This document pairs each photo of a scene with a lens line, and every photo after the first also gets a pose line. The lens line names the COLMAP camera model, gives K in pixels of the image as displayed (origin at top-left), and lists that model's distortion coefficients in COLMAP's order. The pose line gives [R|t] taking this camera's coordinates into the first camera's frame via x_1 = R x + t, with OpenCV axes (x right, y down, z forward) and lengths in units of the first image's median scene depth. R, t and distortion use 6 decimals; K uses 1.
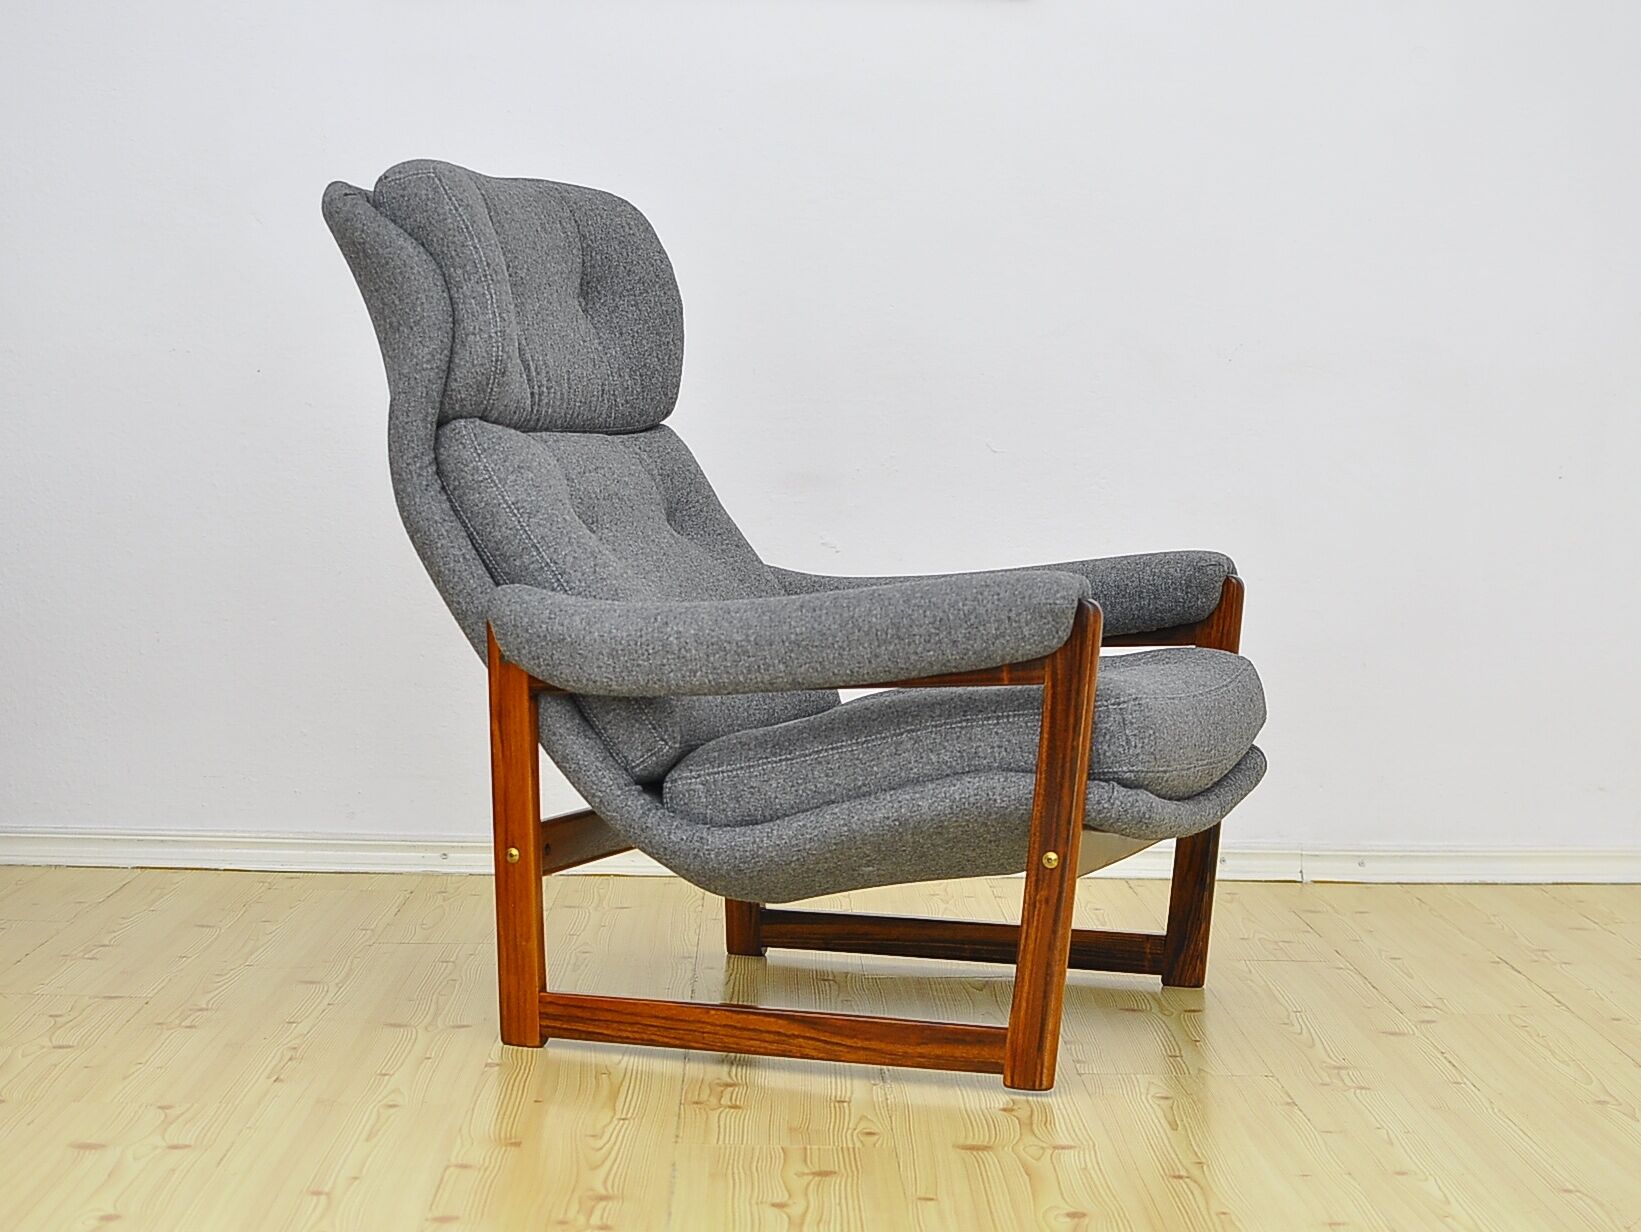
lens RADIAL K [[3296.5, 0, 820.5], [0, 3296.5, 616.0], [0, 0, 1]] dist [-0.196549, 0.166766]
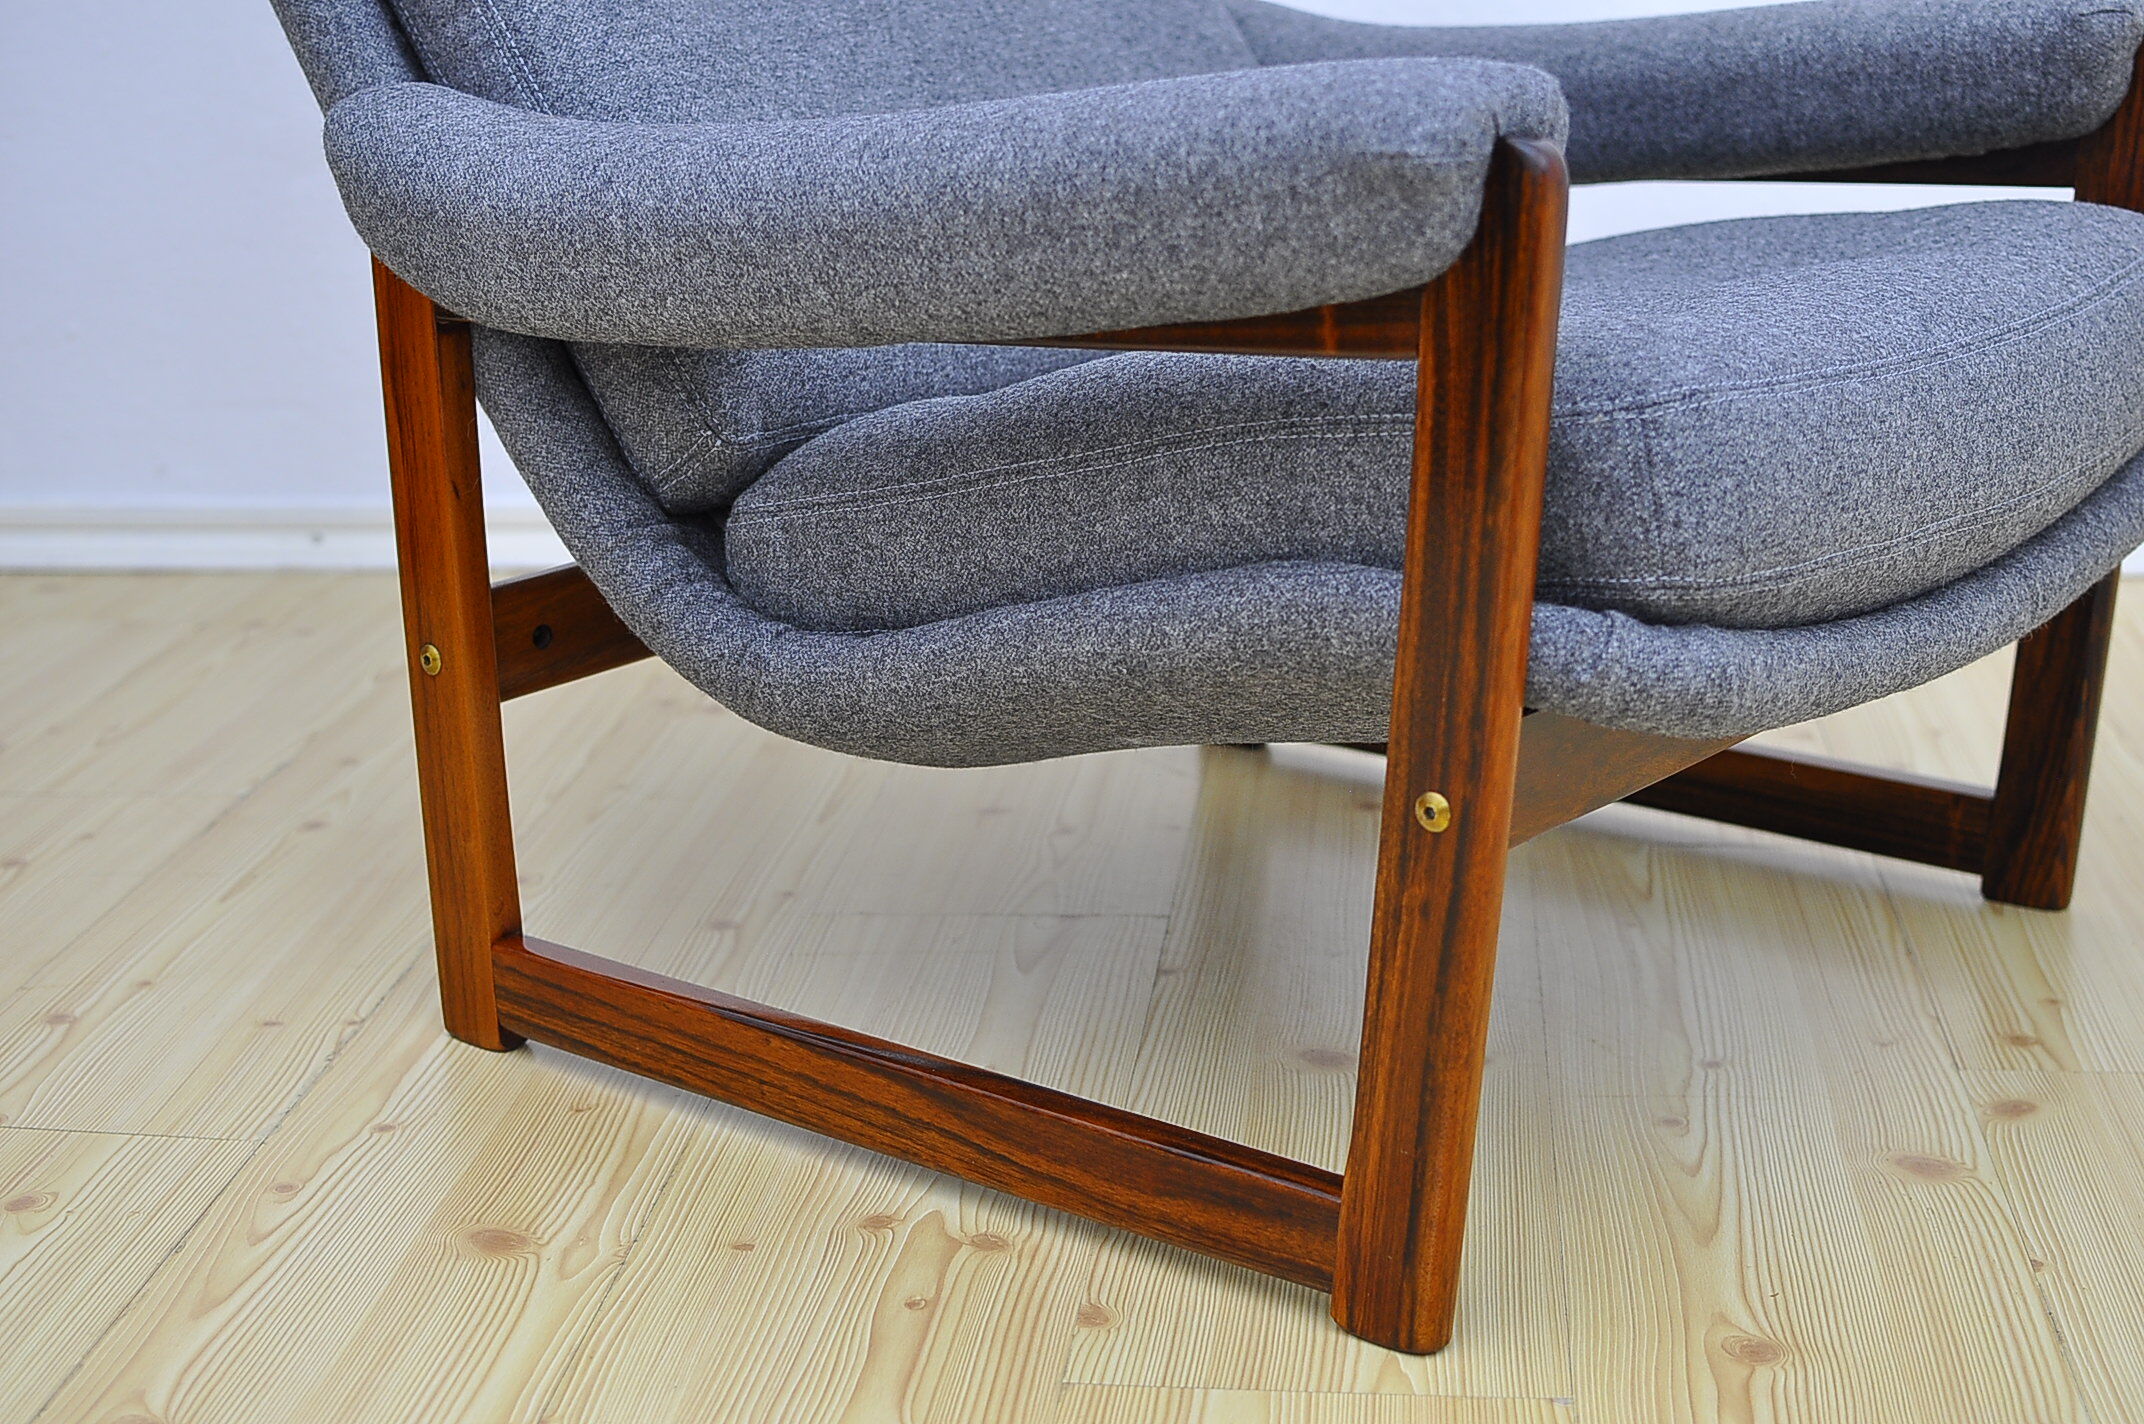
lens RADIAL K [[3289.7, 0, 1072.0], [0, 3289.7, 712.0], [0, 0, 1]] dist [-0.189288, 0.047986]
pose [[0.947248, 0.058118, -0.315188, 0.144096], [0.012163, 0.976194, 0.216556, -0.020856], [0.320271, -0.208966, 0.923991, 0.601154]]
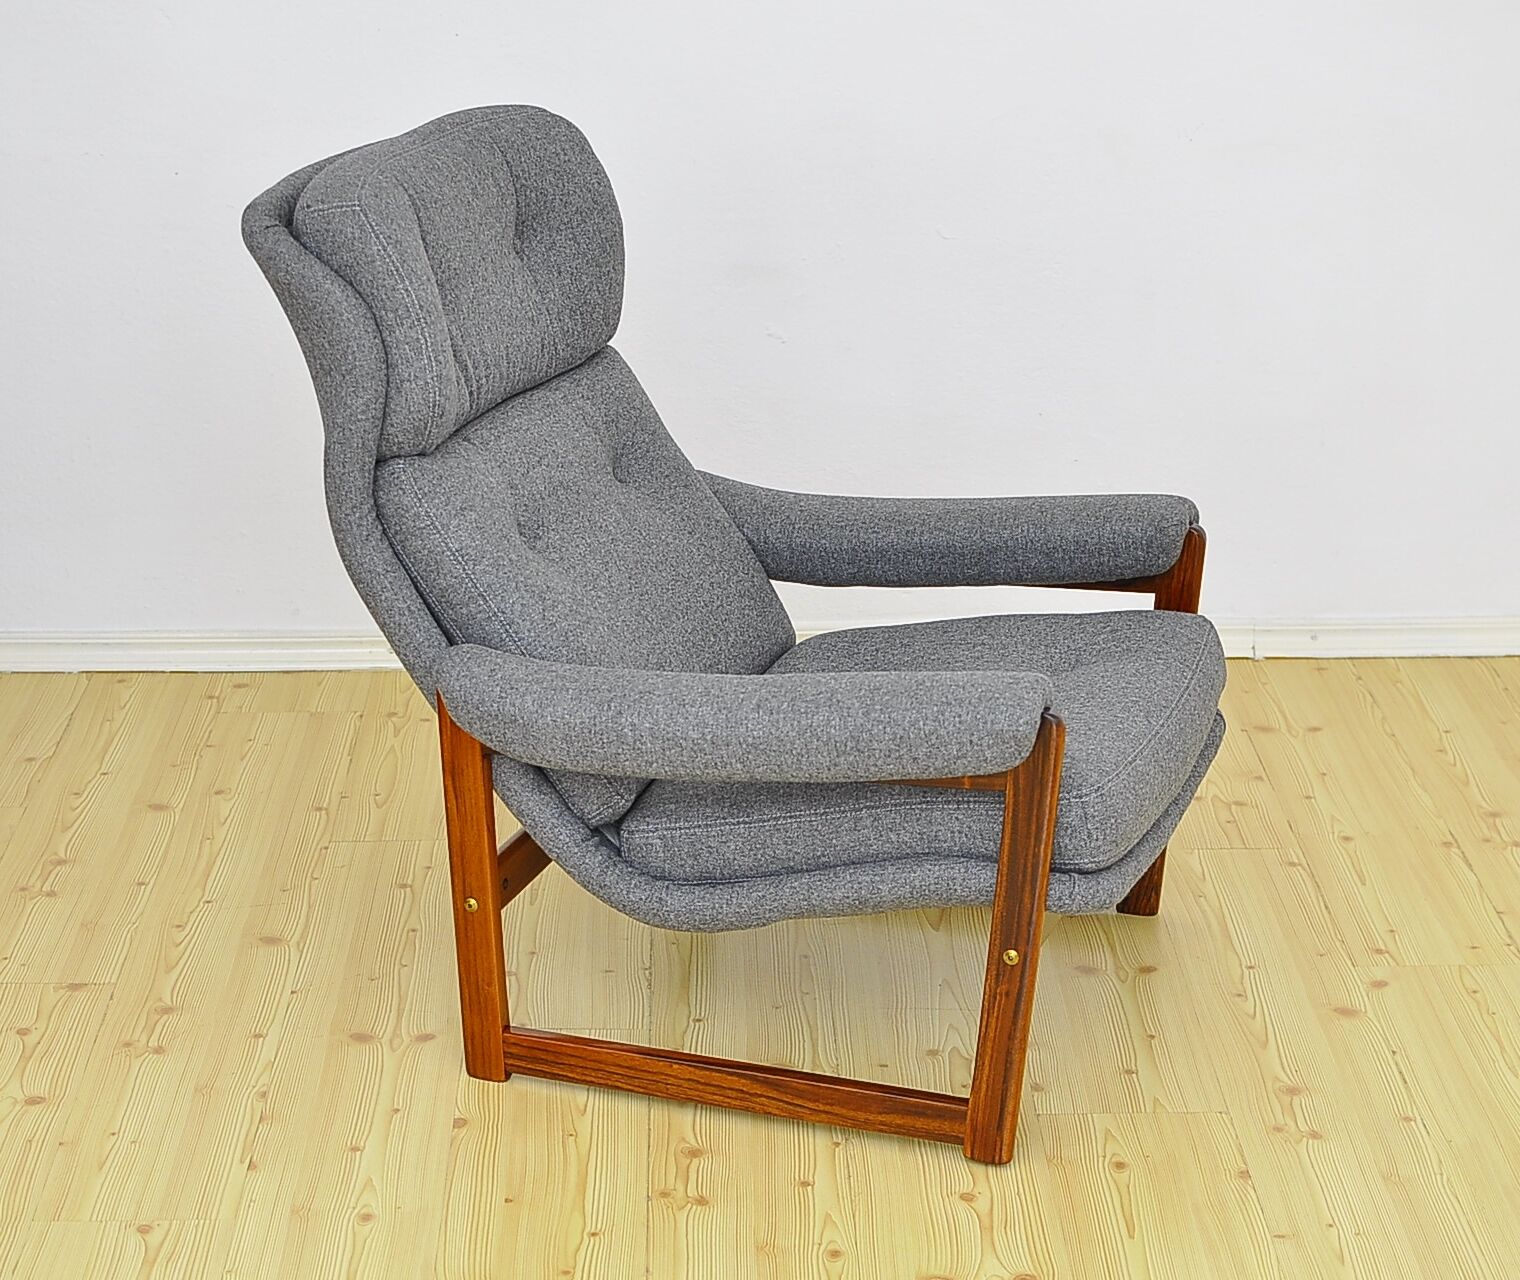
lens RADIAL K [[3297.9, 0, 793.9], [0, 3297.9, 636.9], [0, 0, 1]] dist [-0.186243, 0.109906]
pose [[0.999816, -0.015668, 0.011110, -0.005563], [0.012089, 0.962811, 0.269904, -0.277564], [-0.014925, -0.269720, 0.962823, 0.059583]]
